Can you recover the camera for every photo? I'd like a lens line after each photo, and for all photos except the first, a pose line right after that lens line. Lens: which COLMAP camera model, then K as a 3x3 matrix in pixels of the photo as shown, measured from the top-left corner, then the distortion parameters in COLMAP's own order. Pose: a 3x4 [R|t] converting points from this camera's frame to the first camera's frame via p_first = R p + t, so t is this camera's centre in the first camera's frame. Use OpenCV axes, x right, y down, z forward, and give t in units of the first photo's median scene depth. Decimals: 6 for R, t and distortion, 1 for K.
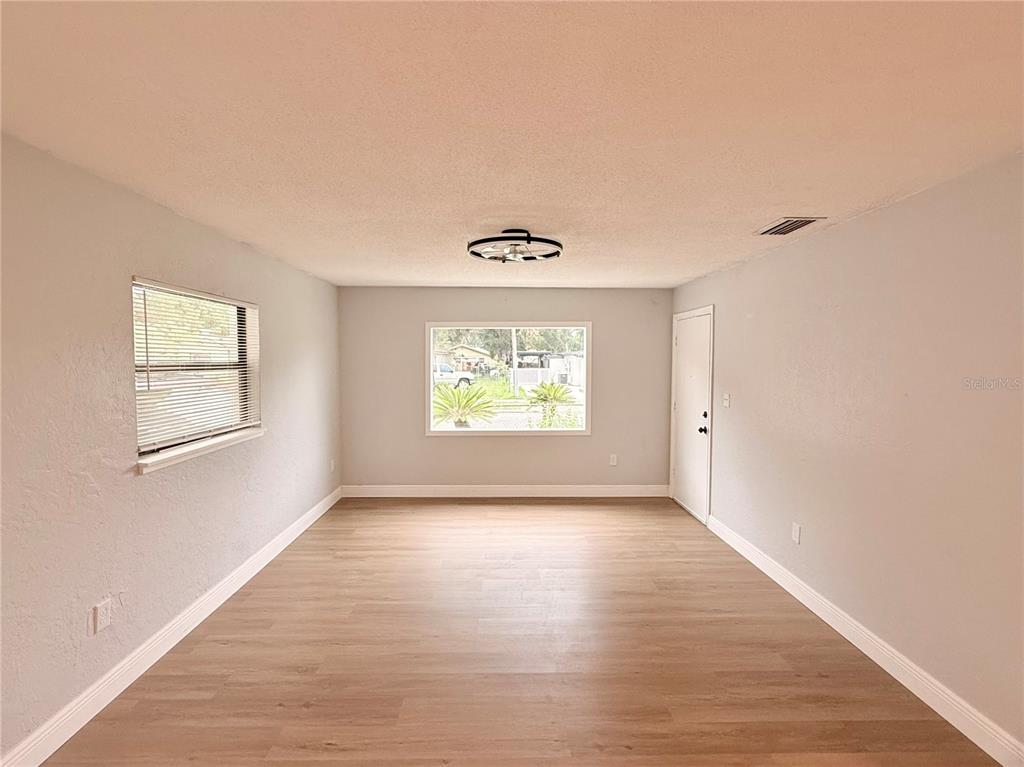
lens RADIAL K [[507.1, 0, 510.0], [0, 507.1, 381.3], [0, 0, 1]] dist [-0.001176, 0.000166]
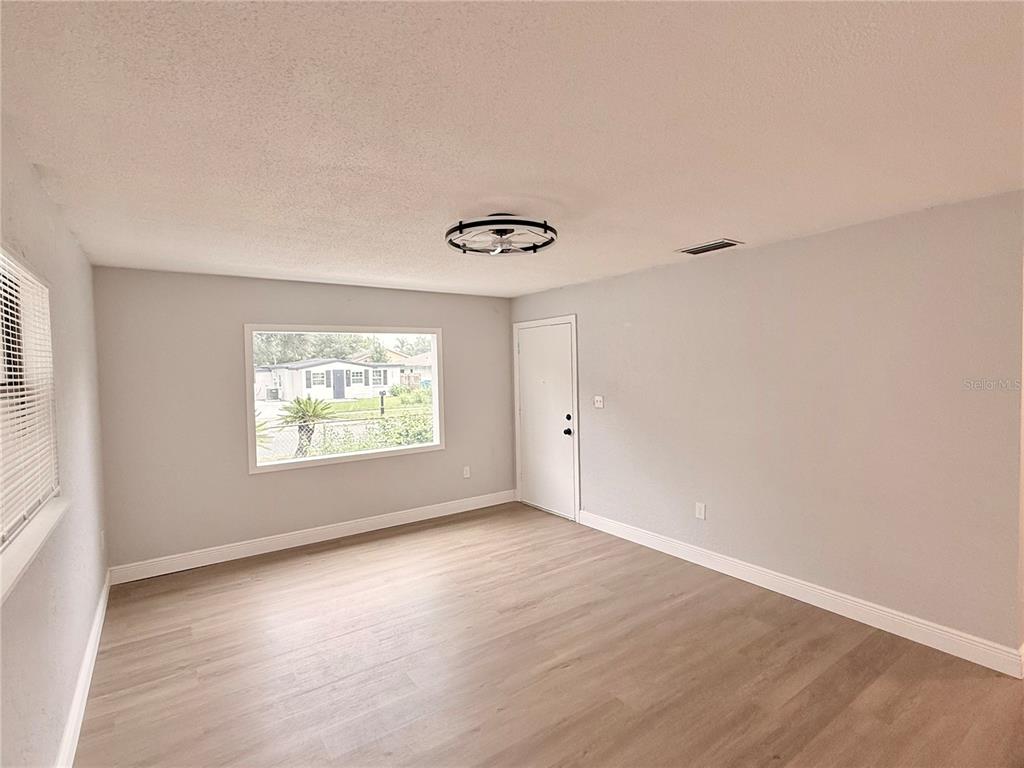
lens RADIAL K [[497.5, 0, 511.2], [0, 497.5, 381.0], [0, 0, 1]] dist [0.001238, 0.000808]
pose [[0.830729, -0.035178, 0.555565, -0.294729], [0.047878, 0.998818, -0.008347, -0.007173], [-0.554615, 0.033534, 0.831431, 0.194578]]
